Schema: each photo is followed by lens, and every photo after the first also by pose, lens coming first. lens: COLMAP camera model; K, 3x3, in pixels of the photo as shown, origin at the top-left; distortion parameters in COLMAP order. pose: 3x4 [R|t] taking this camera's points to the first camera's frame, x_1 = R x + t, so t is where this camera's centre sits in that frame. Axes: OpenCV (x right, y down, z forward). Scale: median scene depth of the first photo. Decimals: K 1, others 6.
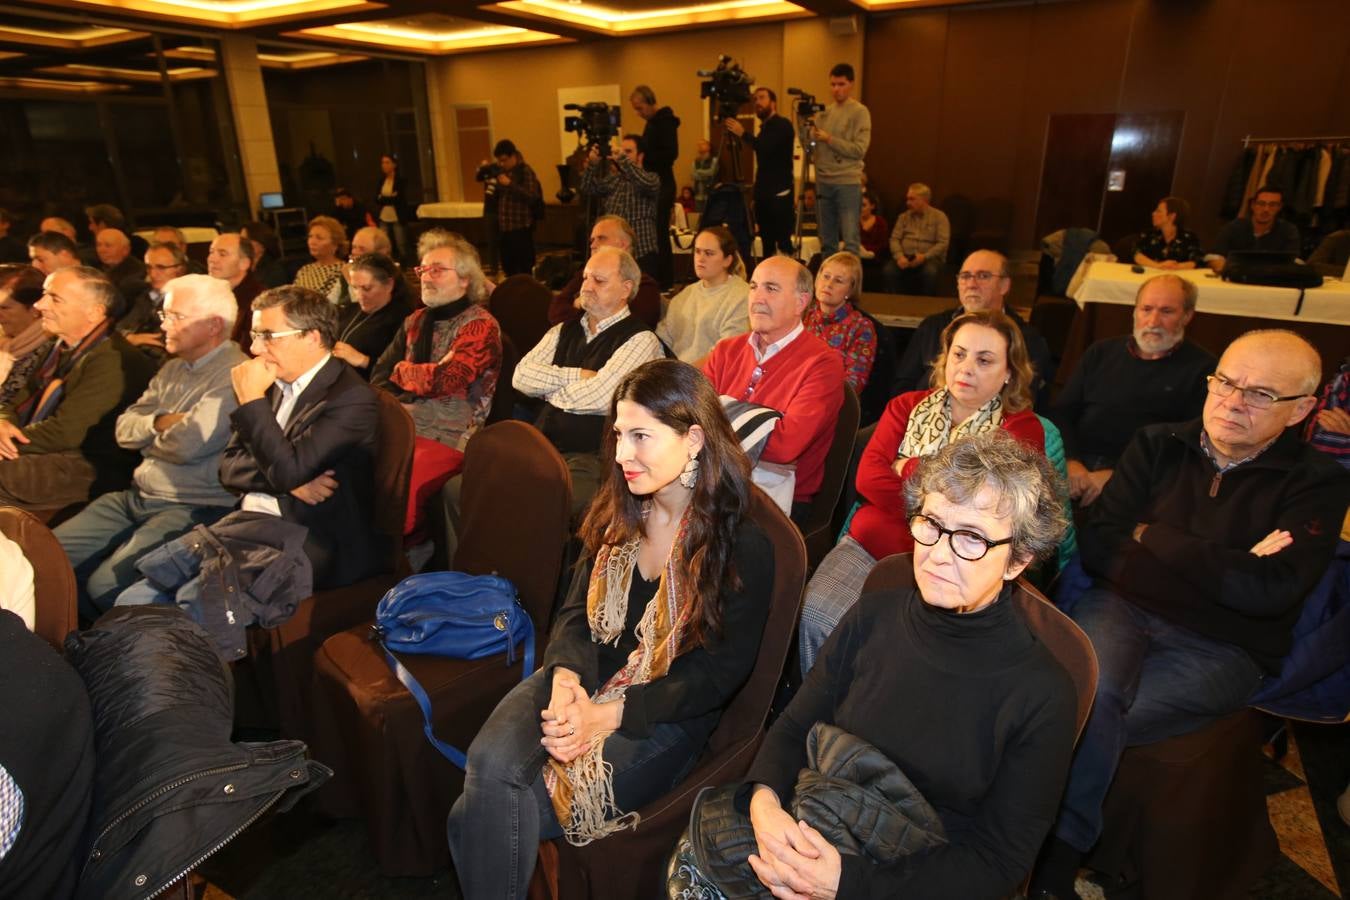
lens RADIAL K [[800.6, 0, 670.9], [0, 800.6, 457.9], [0, 0, 1]] dist [-0.061681, 0.049410]
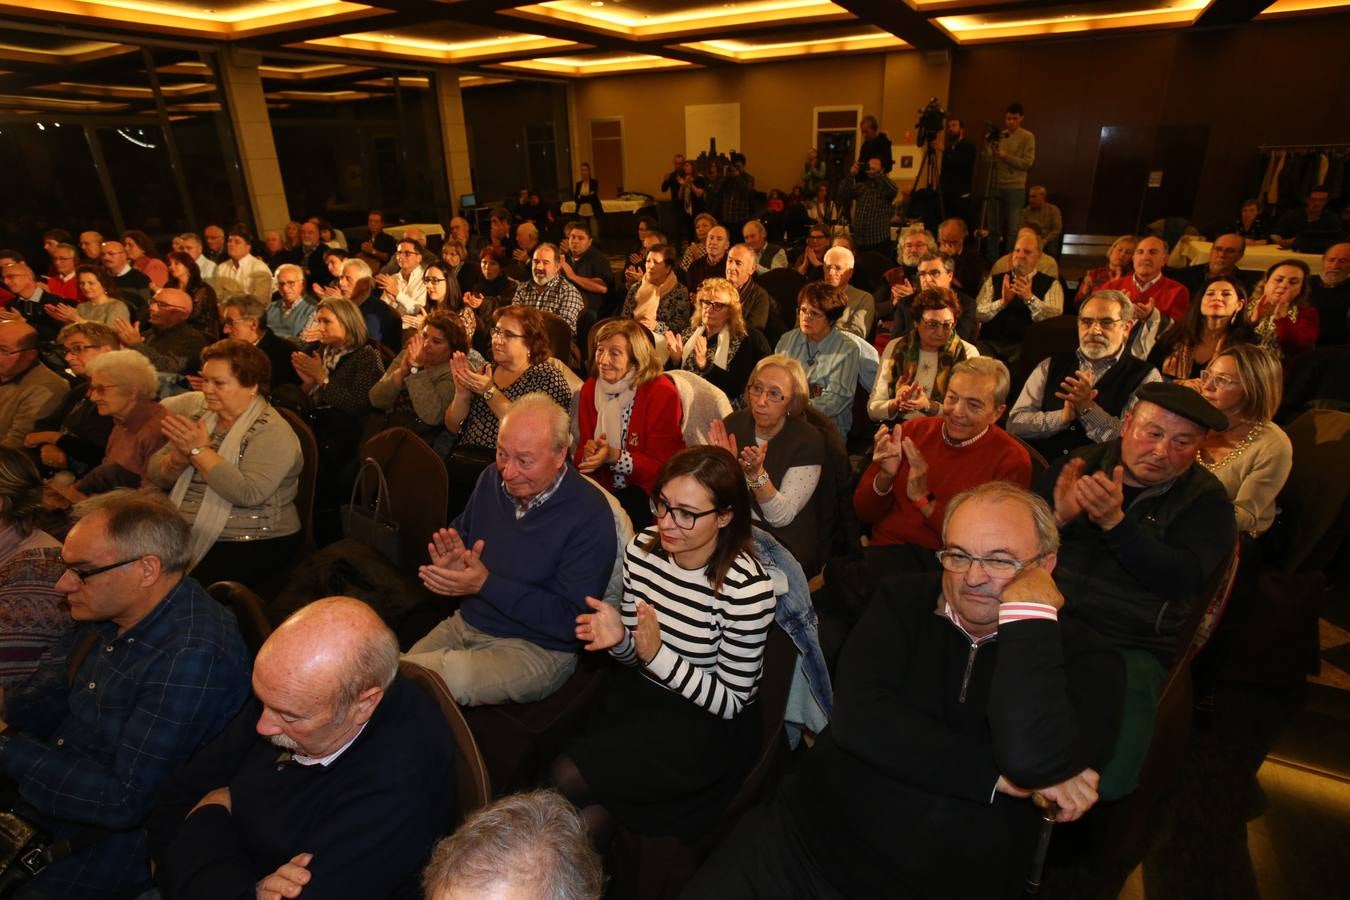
lens RADIAL K [[732.2, 0, 668.8], [0, 732.2, 456.9], [0, 0, 1]] dist [-0.063043, 0.037782]
pose [[0.999822, -0.017276, 0.007636, -0.408746], [0.017006, 0.999272, 0.034155, 0.079496], [-0.008221, -0.034019, 0.999387, -0.292508]]
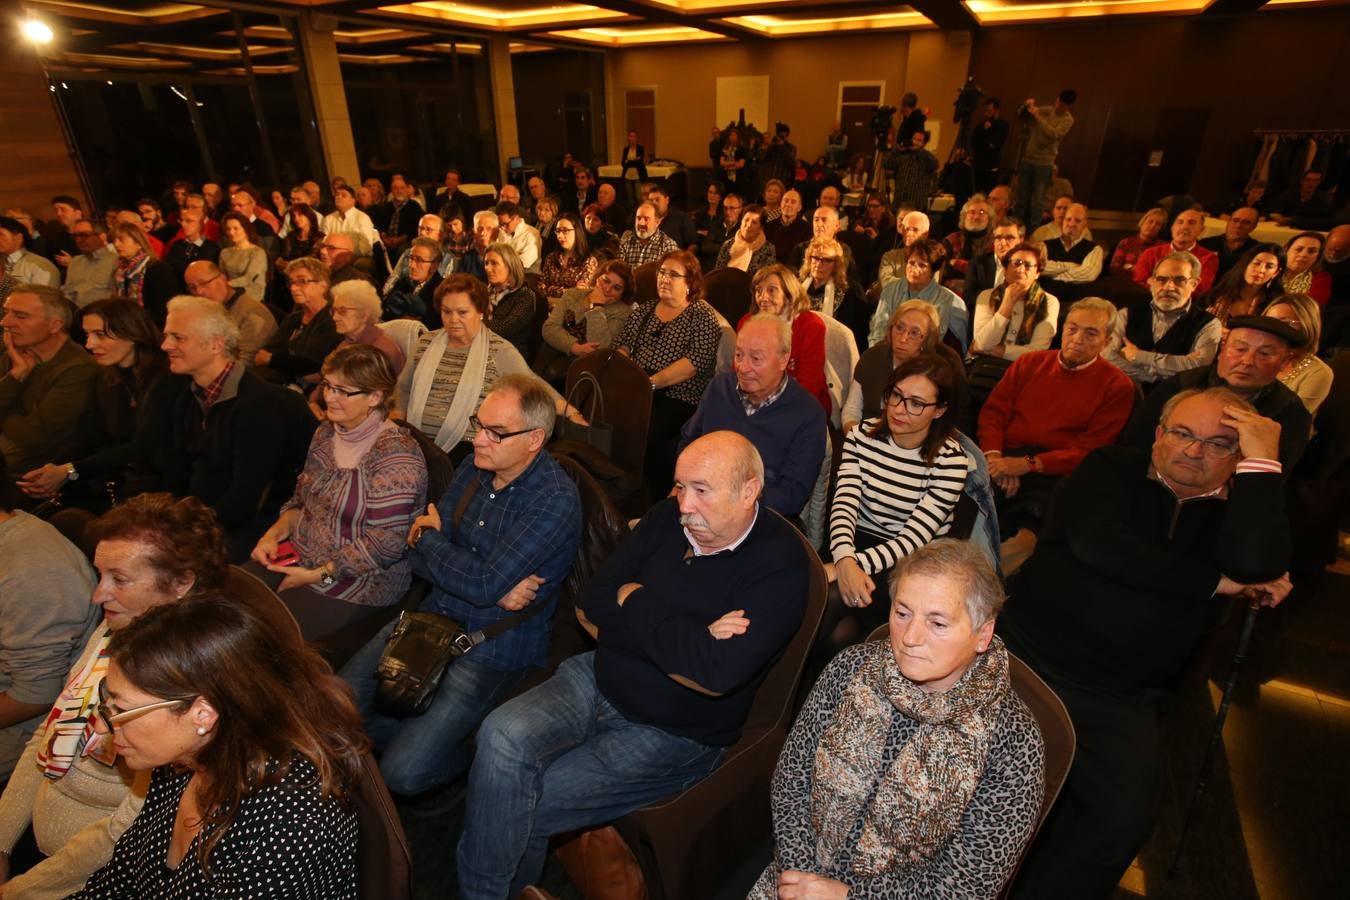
lens RADIAL K [[687.7, 0, 668.6], [0, 687.7, 451.6], [0, 0, 1]] dist [-0.062730, 0.030467]
pose [[0.999897, 0.002066, 0.014179, -0.520643], [-0.003333, 0.995944, 0.089917, 0.101686], [-0.013936, -0.089955, 0.995848, -0.353930]]
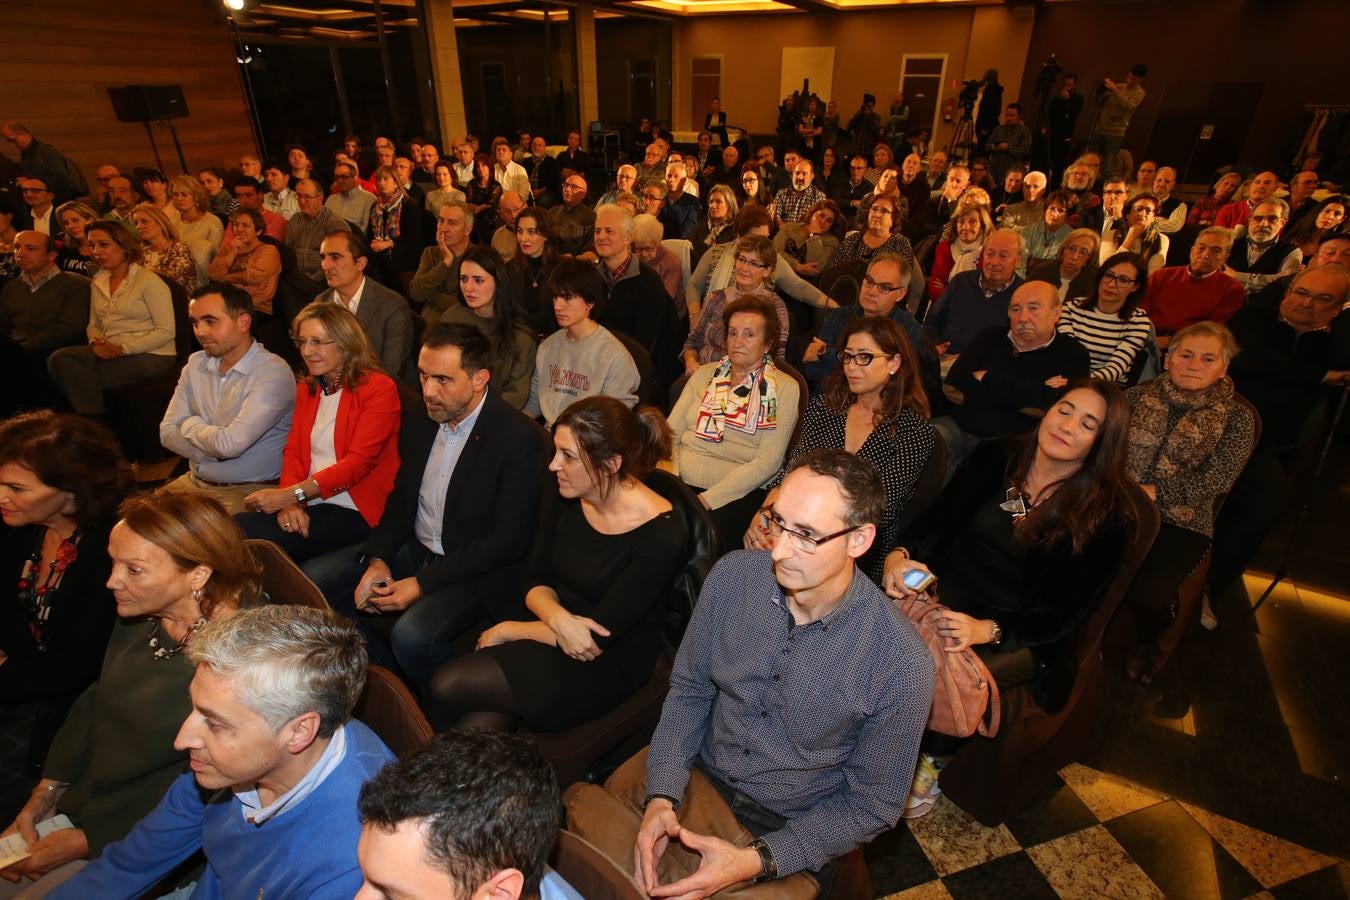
lens RADIAL K [[688.8, 0, 668.0], [0, 688.8, 455.4], [0, 0, 1]] dist [-0.060759, 0.031647]
pose [[0.999753, 0.021700, 0.004869, -0.729088], [-0.022154, 0.990946, 0.132418, 0.174474], [-0.001951, -0.132493, 0.991182, -0.538388]]
